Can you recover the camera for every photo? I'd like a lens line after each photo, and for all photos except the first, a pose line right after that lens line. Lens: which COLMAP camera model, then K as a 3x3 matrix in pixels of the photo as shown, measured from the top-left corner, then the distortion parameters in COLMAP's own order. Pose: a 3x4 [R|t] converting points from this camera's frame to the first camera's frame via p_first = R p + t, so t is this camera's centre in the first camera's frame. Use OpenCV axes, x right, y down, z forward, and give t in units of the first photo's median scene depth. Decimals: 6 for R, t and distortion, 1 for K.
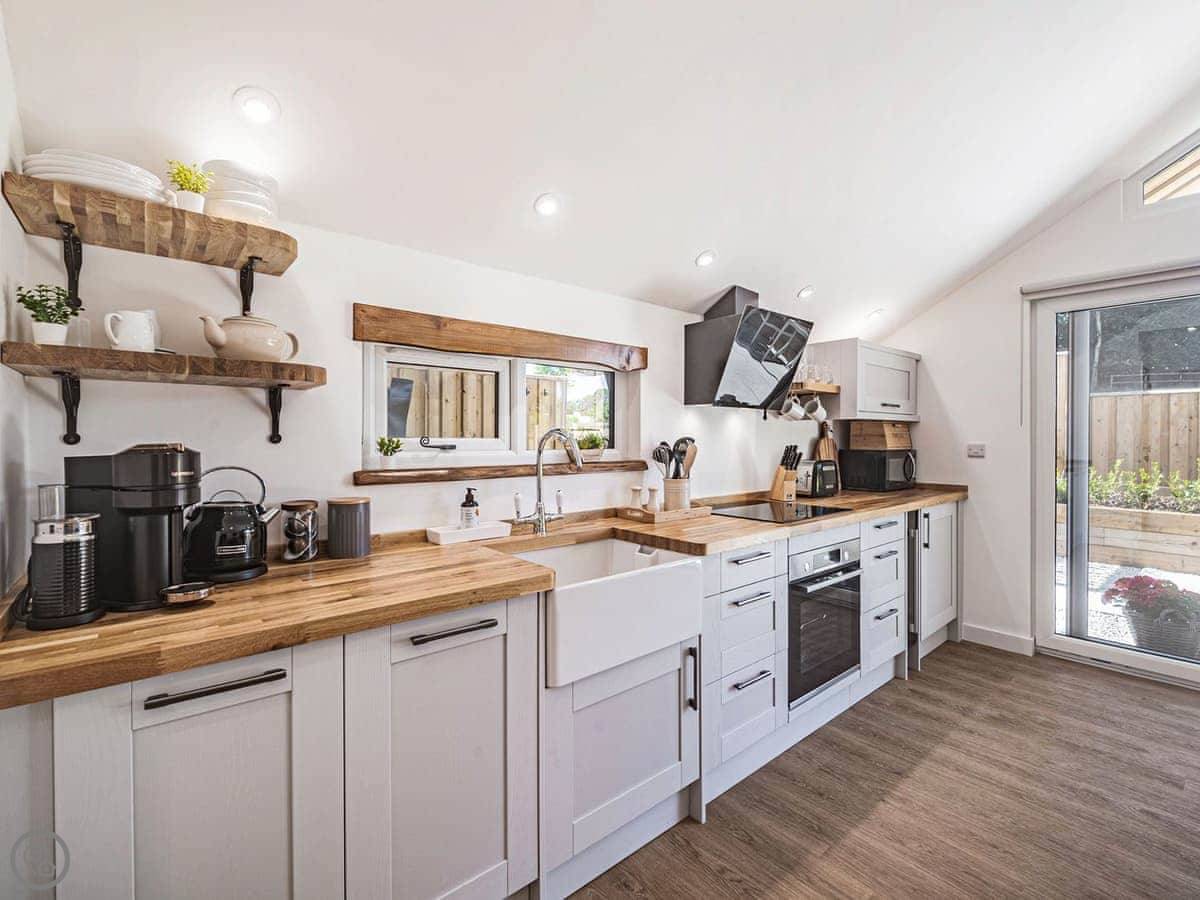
lens RADIAL K [[539.1, 0, 629.6], [0, 539.1, 432.1], [0, 0, 1]] dist [0.001879, -0.003045]
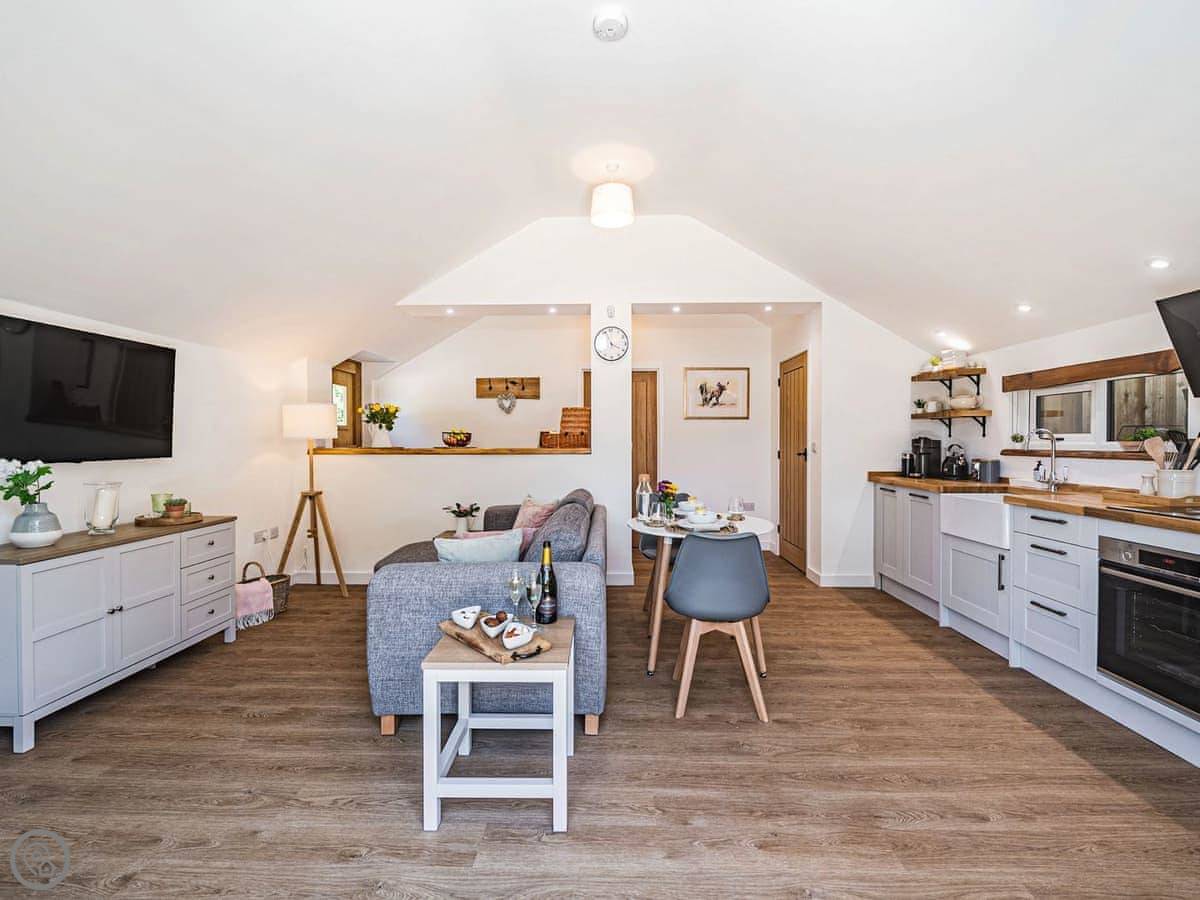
lens RADIAL K [[539.1, 0, 597.8], [0, 539.1, 446.7], [0, 0, 1]] dist [0.001879, -0.003045]
pose [[-0.676751, 0.007206, -0.736177, 1.518714], [0.006052, 0.999973, 0.004225, 0.026505], [0.736187, -0.001596, -0.676776, 0.817083]]
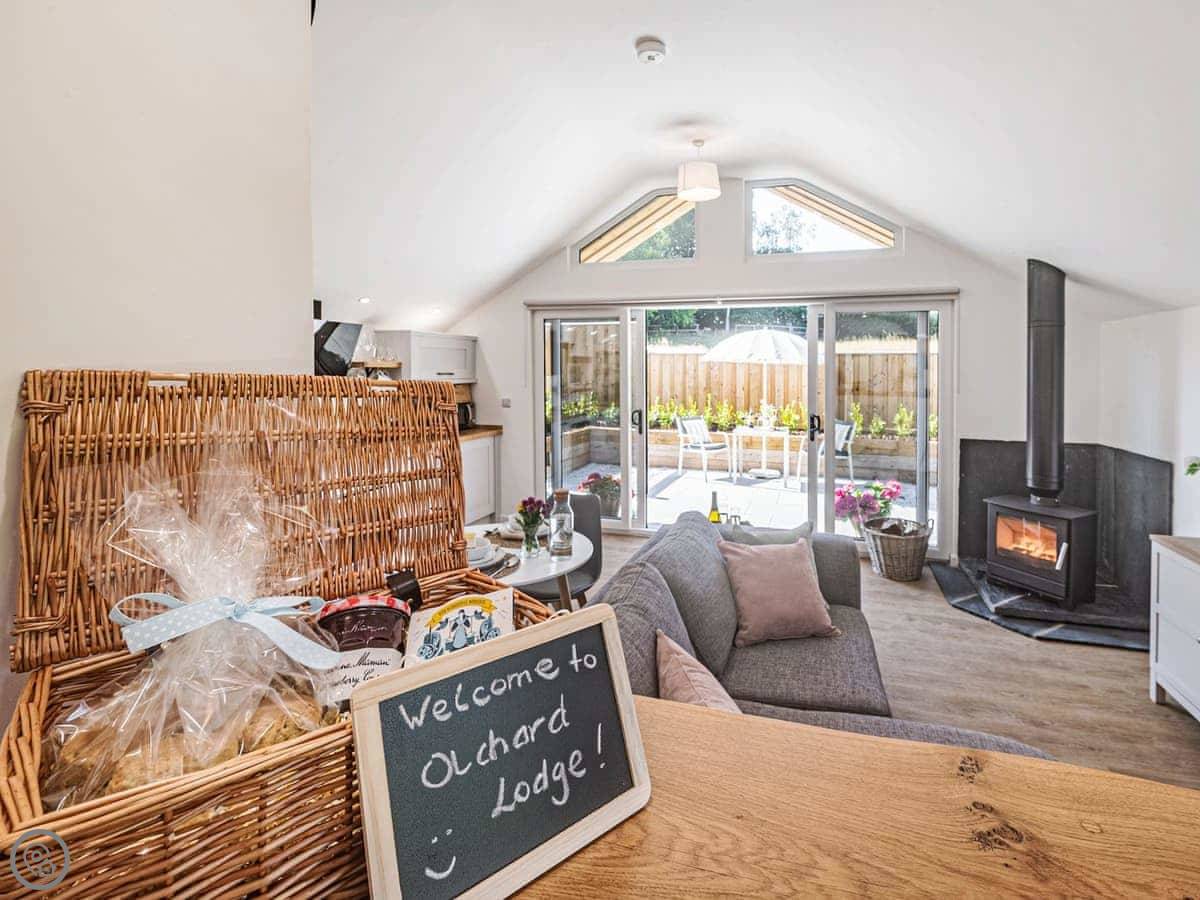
lens RADIAL K [[565.5, 0, 663.1], [0, 565.5, 379.8], [0, 0, 1]] dist [0.006236, -0.004468]
pose [[0.837219, -0.009082, 0.546793, 0.182478], [-0.009547, 0.999467, 0.031220, -0.113778], [-0.546785, -0.031358, 0.836686, -0.782775]]
